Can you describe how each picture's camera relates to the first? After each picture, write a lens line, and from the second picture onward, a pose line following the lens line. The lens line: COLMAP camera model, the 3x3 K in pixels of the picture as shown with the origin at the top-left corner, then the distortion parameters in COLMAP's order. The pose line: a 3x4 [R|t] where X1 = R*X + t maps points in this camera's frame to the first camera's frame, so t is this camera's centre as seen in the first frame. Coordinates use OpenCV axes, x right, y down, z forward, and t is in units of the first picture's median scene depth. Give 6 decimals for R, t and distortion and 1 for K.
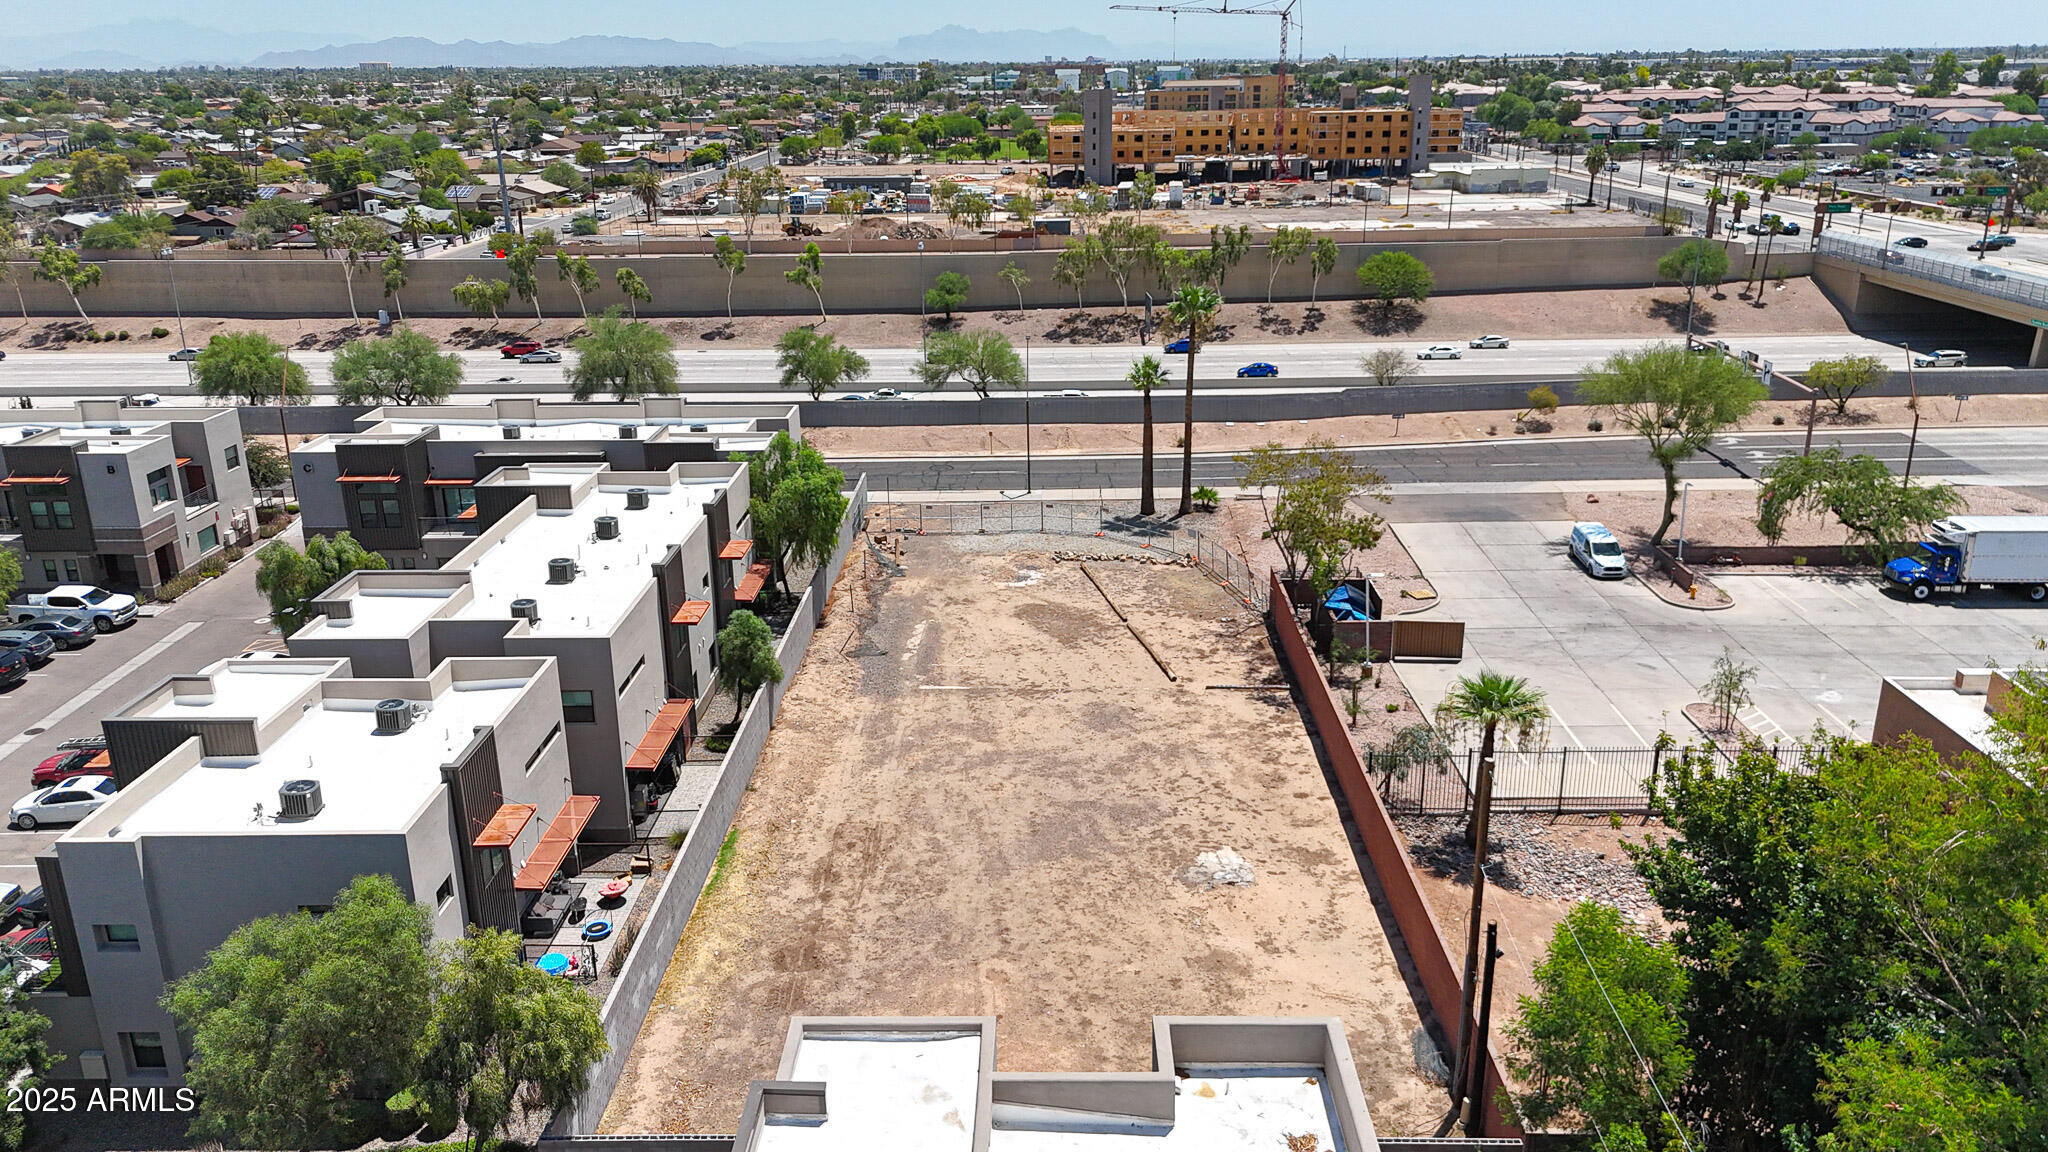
lens RADIAL K [[1505.1, 0, 1028.8], [0, 1505.1, 575.7], [0, 0, 1]] dist [0.088048, -0.094832]
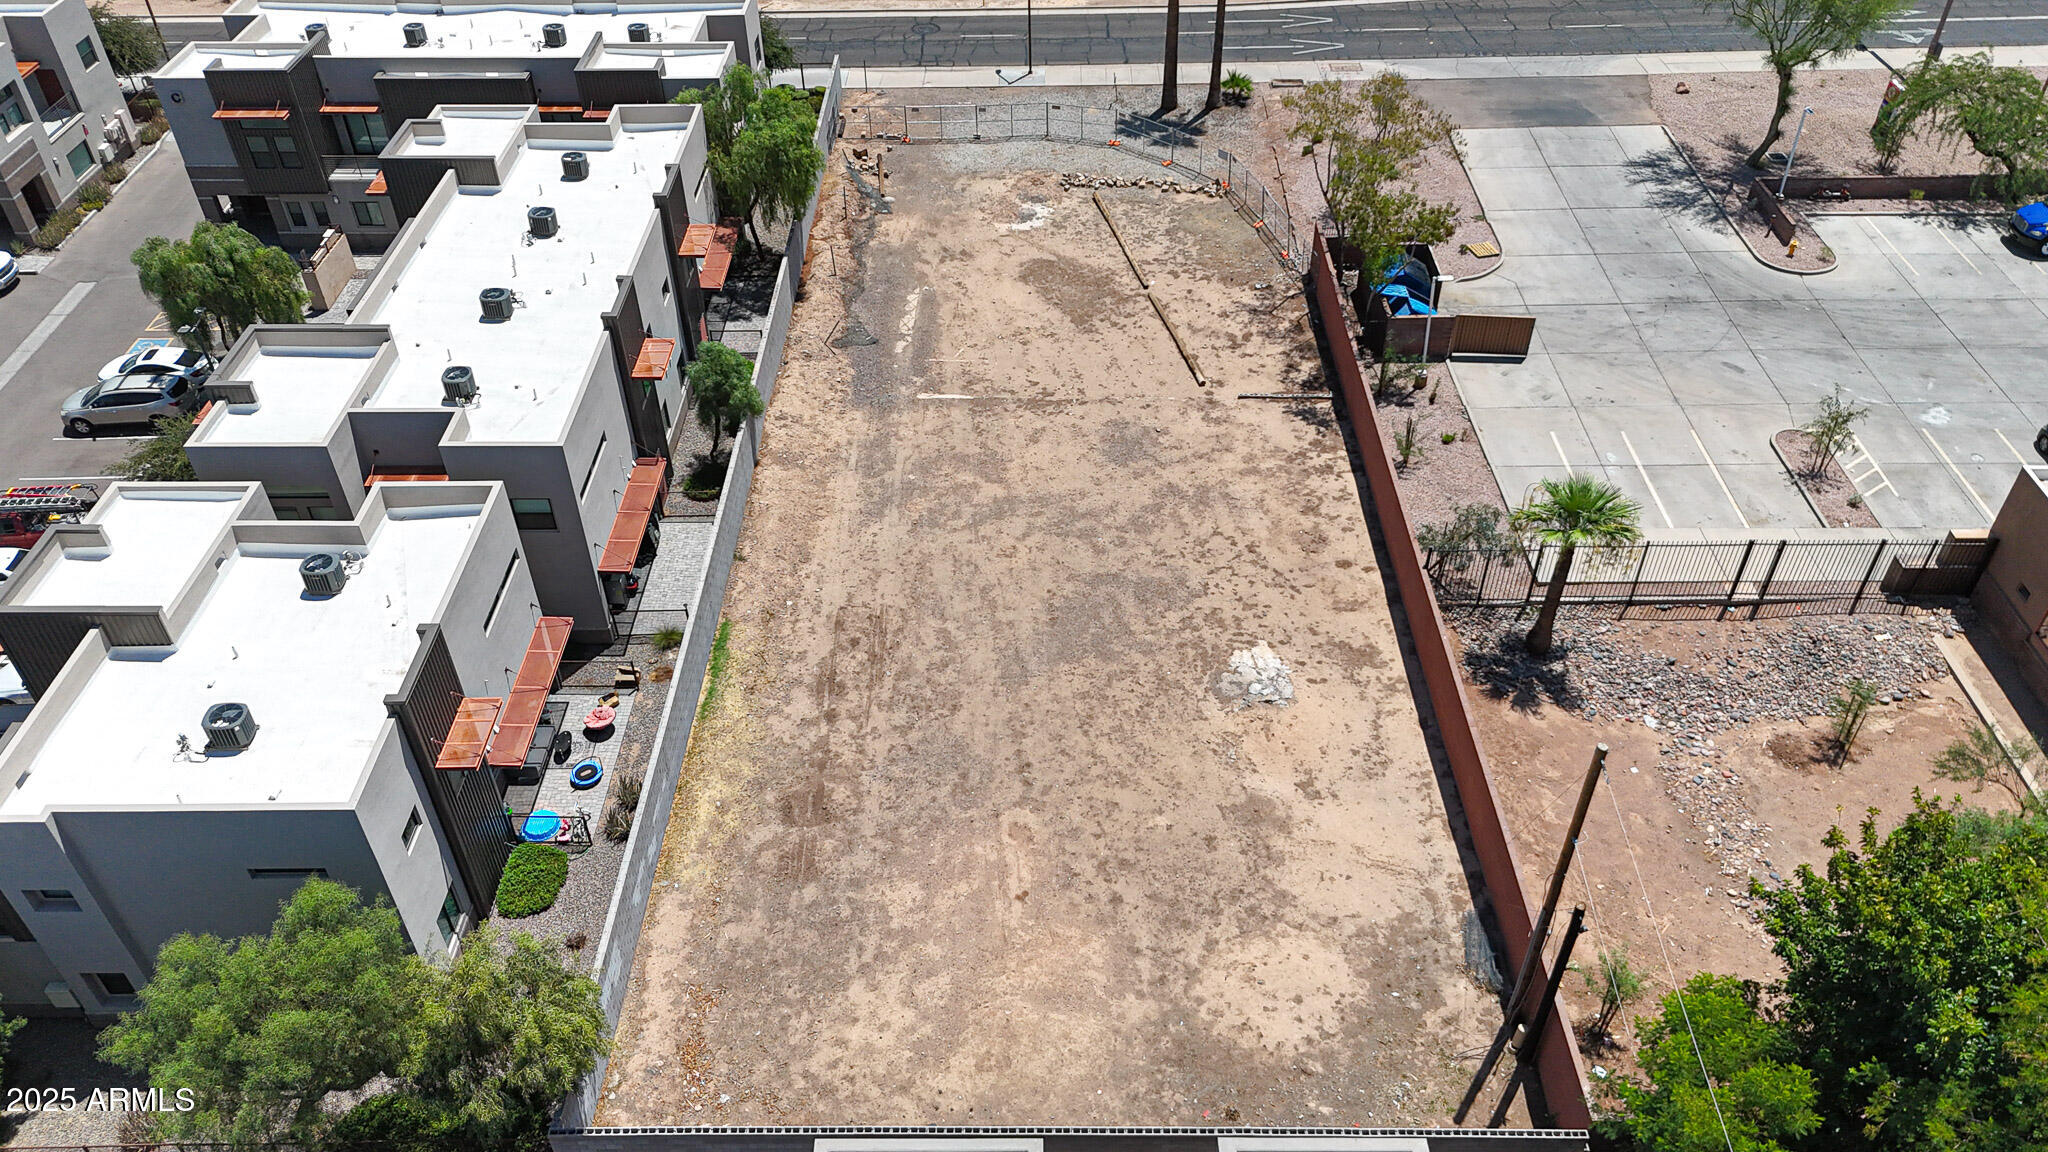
lens RADIAL K [[1505.1, 0, 1028.8], [0, 1505.1, 575.7], [0, 0, 1]] dist [0.088048, -0.094832]
pose [[0.999919, -0.006541, 0.010884, -0.019692], [0.002035, 0.928586, 0.371112, -0.183809], [-0.012534, -0.371060, 0.928524, 0.151266]]
